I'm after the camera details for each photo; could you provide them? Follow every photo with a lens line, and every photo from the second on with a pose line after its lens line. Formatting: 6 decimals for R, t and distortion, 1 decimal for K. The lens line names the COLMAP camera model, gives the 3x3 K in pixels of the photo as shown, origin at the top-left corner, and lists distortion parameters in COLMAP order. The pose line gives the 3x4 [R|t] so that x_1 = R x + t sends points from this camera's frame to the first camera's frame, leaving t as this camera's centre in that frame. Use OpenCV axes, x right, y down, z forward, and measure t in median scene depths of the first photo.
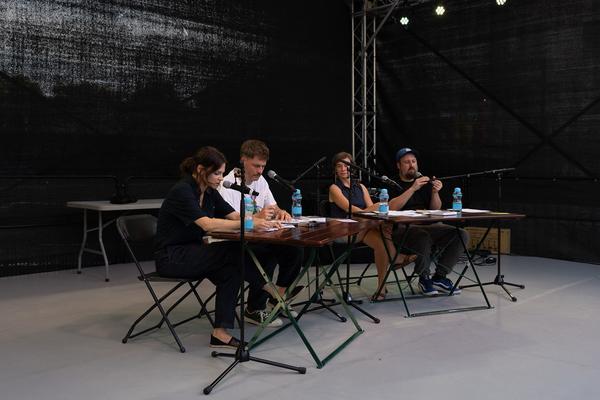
lens RADIAL K [[737.3, 0, 300.0], [0, 737.3, 200.0], [0, 0, 1]] dist [0.011737, 0.016004]
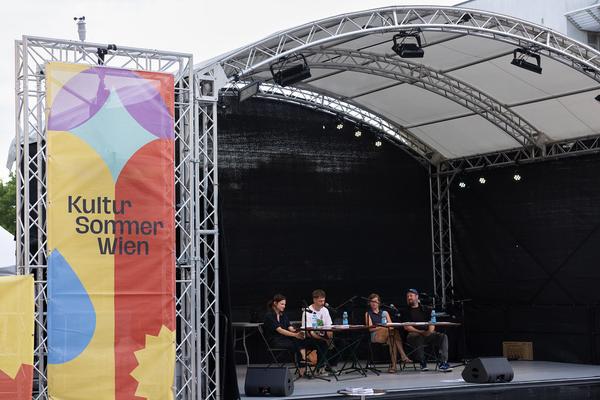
lens RADIAL K [[1204.6, 0, 300.0], [0, 1204.6, 200.0], [0, 0, 1]] dist [0.040565, 0.209049]
pose [[0.983179, -0.032807, -0.179674, 0.221899], [0.011434, 0.992861, -0.118724, 0.031708], [0.182286, 0.114673, 0.976536, -1.042041]]
